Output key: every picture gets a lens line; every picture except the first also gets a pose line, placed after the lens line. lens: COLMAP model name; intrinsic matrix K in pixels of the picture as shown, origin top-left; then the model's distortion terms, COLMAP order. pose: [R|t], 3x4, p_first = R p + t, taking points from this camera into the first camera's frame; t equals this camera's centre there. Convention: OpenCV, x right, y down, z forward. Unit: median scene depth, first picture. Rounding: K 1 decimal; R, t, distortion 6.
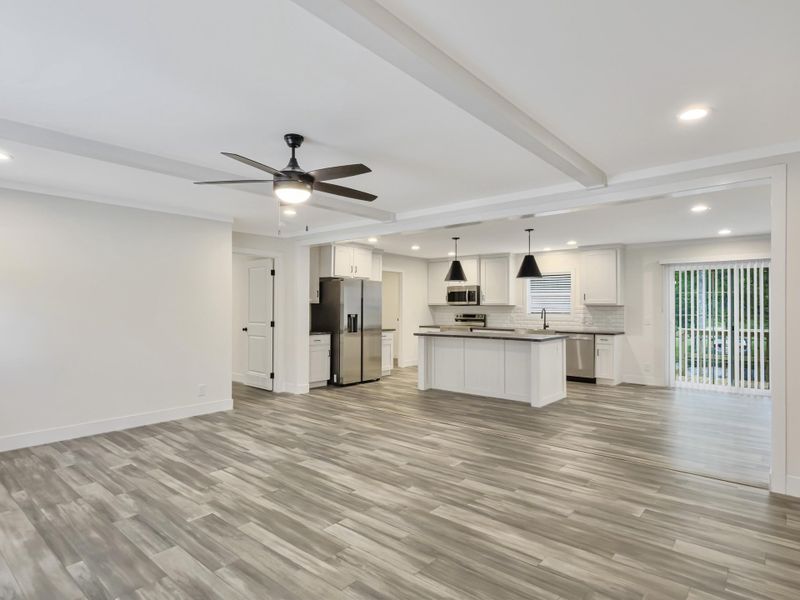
lens RADIAL K [[453.5, 0, 405.3], [0, 453.5, 305.3], [0, 0, 1]] dist [-0.003708, 0.004484]
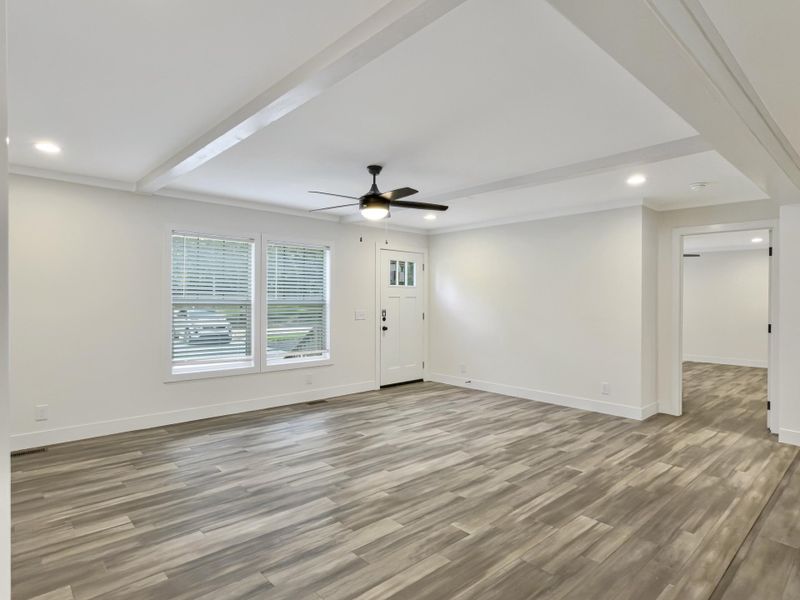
lens RADIAL K [[453.5, 0, 393.9], [0, 453.5, 308.0], [0, 0, 1]] dist [-0.003708, 0.004484]
pose [[-0.138728, 0.019841, -0.990132, 0.831739], [-0.003603, 0.999783, 0.020540, -0.001476], [0.990324, 0.006417, -0.138626, 1.019606]]
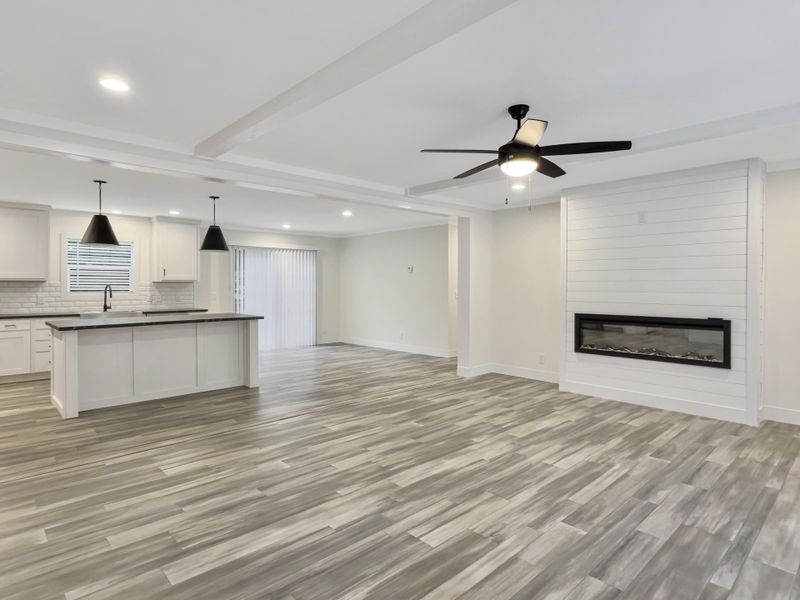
lens RADIAL K [[453.5, 0, 405.0], [0, 453.5, 295.5], [0, 0, 1]] dist [-0.003708, 0.004484]
pose [[0.103484, -0.024302, 0.994334, -1.019747], [-0.004947, 0.999677, 0.024947, 0.005997], [-0.994619, -0.007500, 0.103330, 0.944693]]
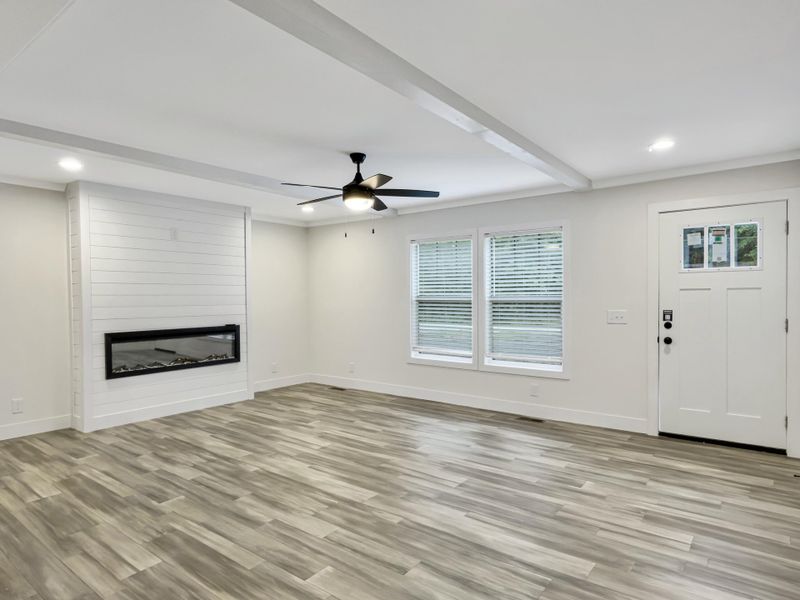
lens RADIAL K [[475.3, 0, 398.3], [0, 475.3, 296.5], [0, 0, 1]] dist [0.008613, -0.002533]
pose [[-0.999267, 0.007434, -0.037550, -0.251381], [0.007579, 0.999964, -0.003731, 0.008387], [0.037520, -0.004012, -0.999288, 1.882523]]
